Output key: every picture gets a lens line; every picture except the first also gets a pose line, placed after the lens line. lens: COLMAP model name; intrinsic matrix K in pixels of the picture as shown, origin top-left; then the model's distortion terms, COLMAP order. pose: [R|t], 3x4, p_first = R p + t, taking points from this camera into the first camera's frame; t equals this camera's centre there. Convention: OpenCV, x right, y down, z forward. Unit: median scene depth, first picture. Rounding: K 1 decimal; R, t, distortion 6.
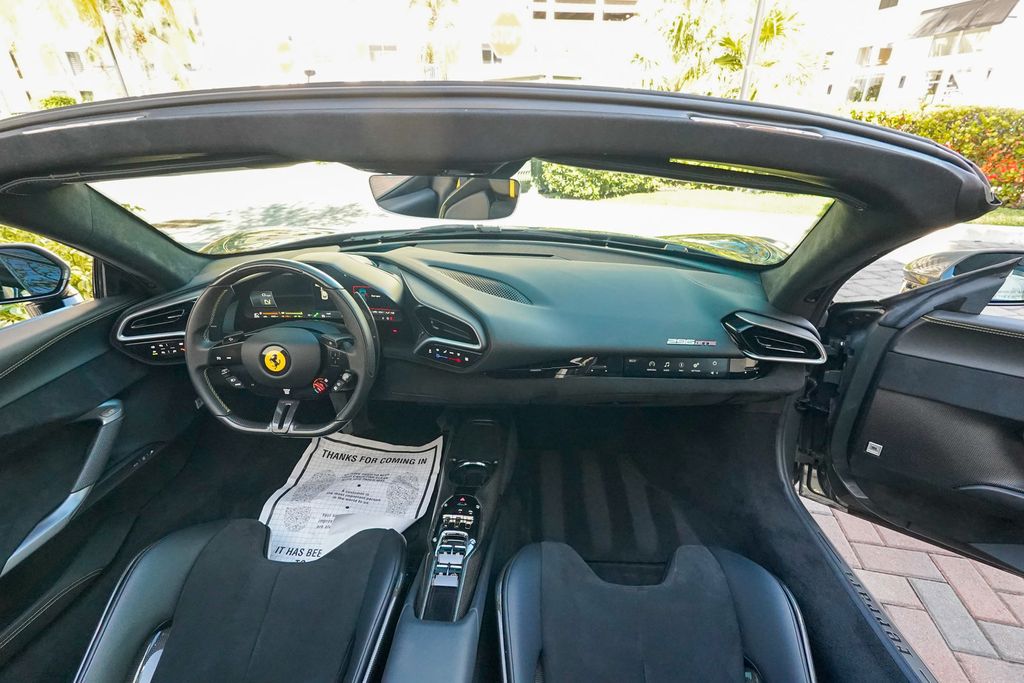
lens RADIAL K [[461.2, 0, 506.7], [0, 461.2, 351.3], [0, 0, 1]] dist [-0.003397, -0.000233]
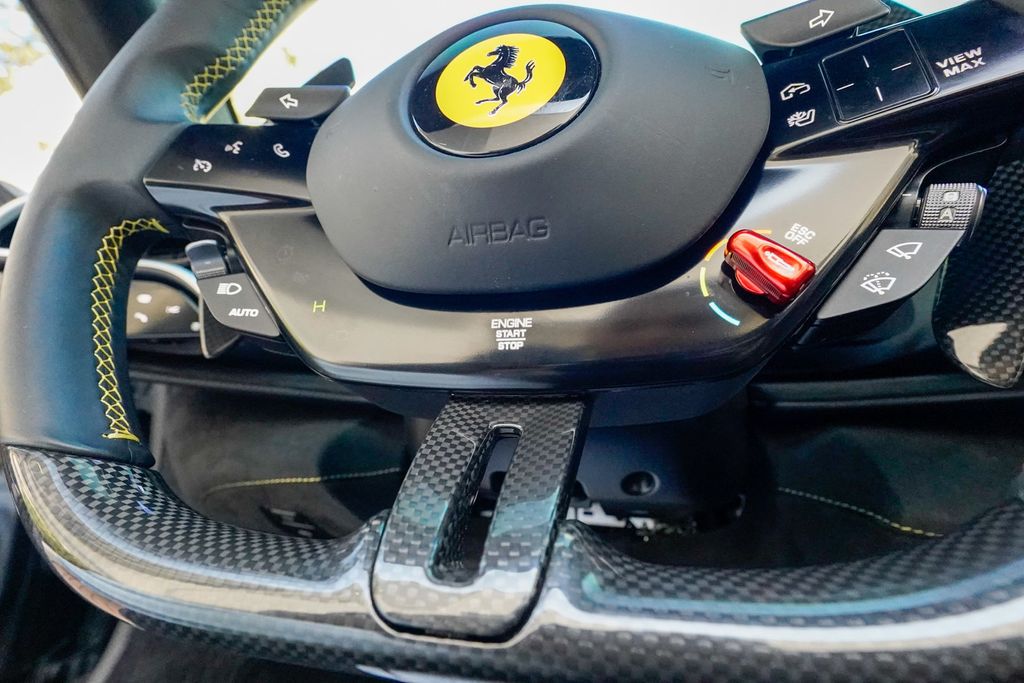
lens RADIAL K [[471.4, 0, 510.0], [0, 471.4, 346.6], [0, 0, 1]] dist [-0.023827, 0.013601]
pose [[0.984472, -0.004508, -0.175482, -0.405624], [-0.094335, 0.829465, -0.550534, 0.161281], [0.148038, 0.558540, 0.816160, 0.792776]]
